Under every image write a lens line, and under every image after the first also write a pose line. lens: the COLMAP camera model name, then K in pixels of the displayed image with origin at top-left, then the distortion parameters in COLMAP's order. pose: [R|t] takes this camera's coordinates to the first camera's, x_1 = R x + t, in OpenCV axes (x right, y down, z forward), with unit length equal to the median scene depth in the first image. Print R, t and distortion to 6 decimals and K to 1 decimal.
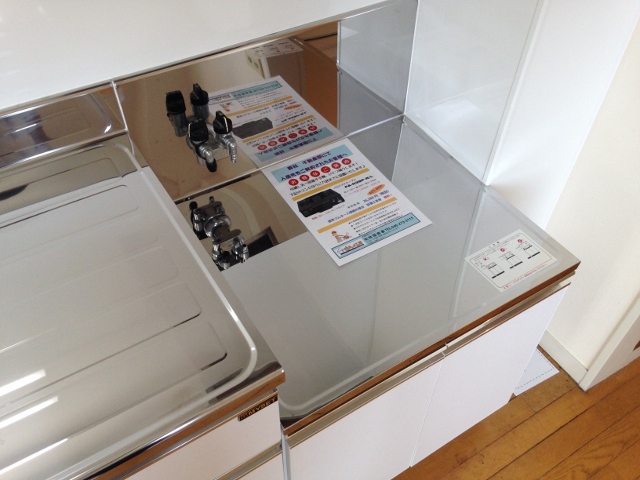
lens RADIAL K [[591.7, 0, 322.1], [0, 591.7, 244.6], [0, 0, 1]] dist [0.069285, -0.101883]
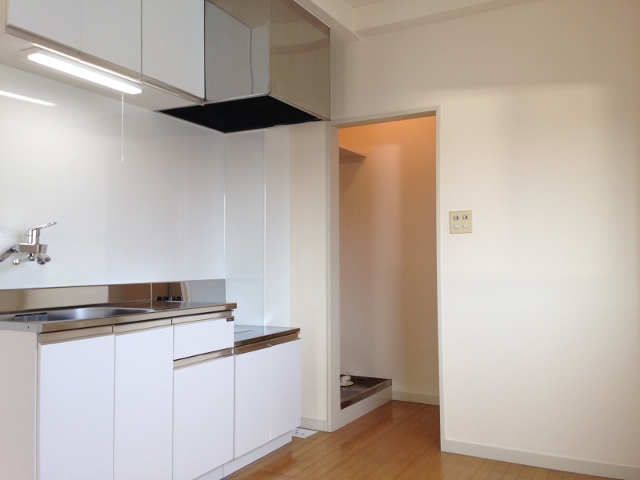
lens RADIAL K [[591.7, 0, 320.7], [0, 591.7, 241.6], [0, 0, 1]] dist [0.069285, -0.101883]
pose [[0.868994, 0.008968, 0.494742, -0.877024], [0.374015, 0.642726, -0.668593, 1.605051], [-0.323979, 0.766044, 0.555171, -0.951635]]
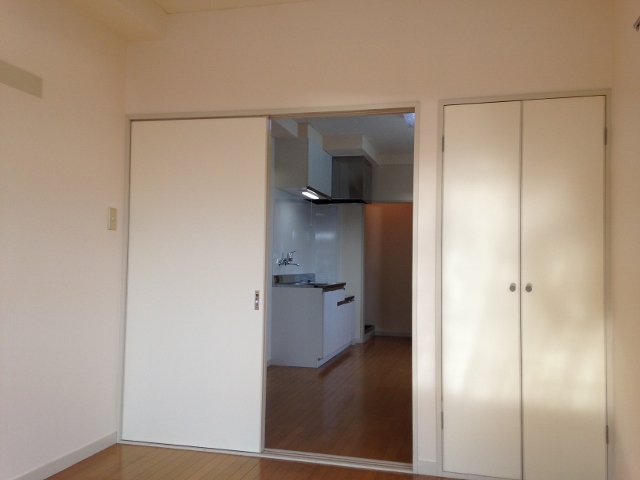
lens RADIAL K [[591.7, 0, 317.9], [0, 591.7, 241.7], [0, 0, 1]] dist [0.069285, -0.101883]
pose [[0.721166, 0.037376, 0.691753, -4.138384], [0.501394, 0.660886, -0.558421, 2.864570], [-0.478041, 0.749555, 0.457869, -2.148033]]
